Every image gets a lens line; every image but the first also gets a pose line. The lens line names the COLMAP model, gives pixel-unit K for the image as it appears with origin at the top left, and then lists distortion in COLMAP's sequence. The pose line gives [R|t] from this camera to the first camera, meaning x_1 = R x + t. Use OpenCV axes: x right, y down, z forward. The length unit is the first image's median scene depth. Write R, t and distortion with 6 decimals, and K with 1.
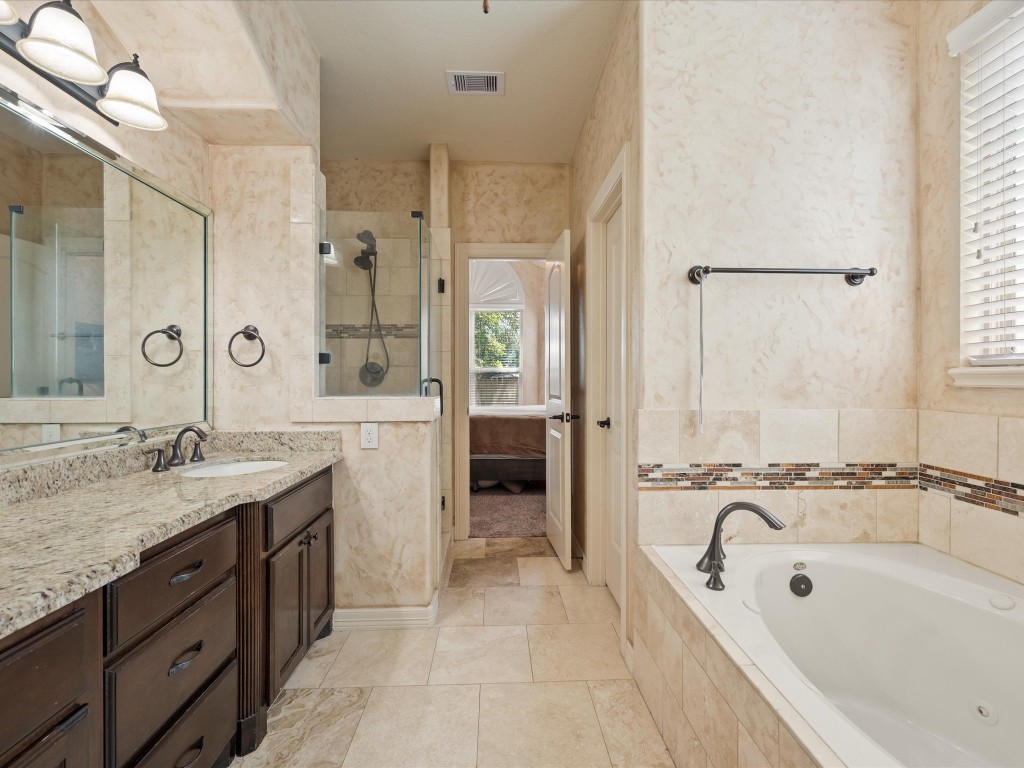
lens RADIAL K [[486.3, 0, 513.0], [0, 486.3, 383.0], [0, 0, 1]] dist [0.001611, 0.000508]
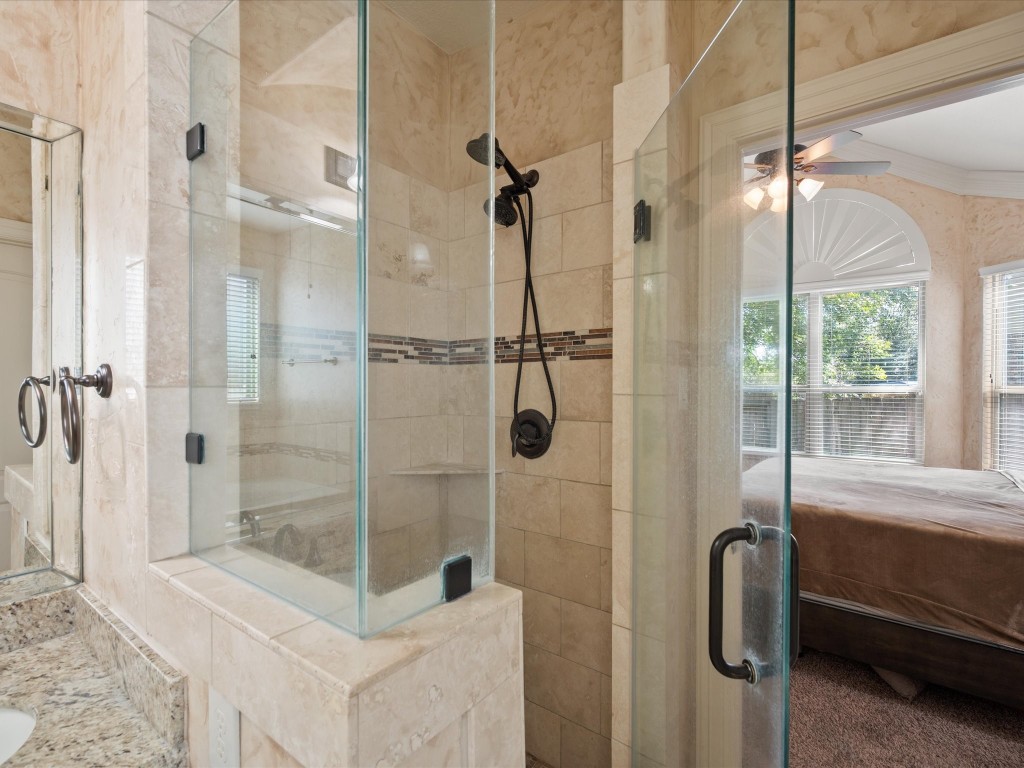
lens RADIAL K [[486.3, 0, 509.1], [0, 486.3, 386.9], [0, 0, 1]] dist [0.001611, 0.000508]
pose [[0.773069, 0.004015, -0.634309, 0.012440], [-0.003303, 0.999992, 0.002303, -0.066319], [0.634314, 0.000314, 0.773076, 0.590843]]
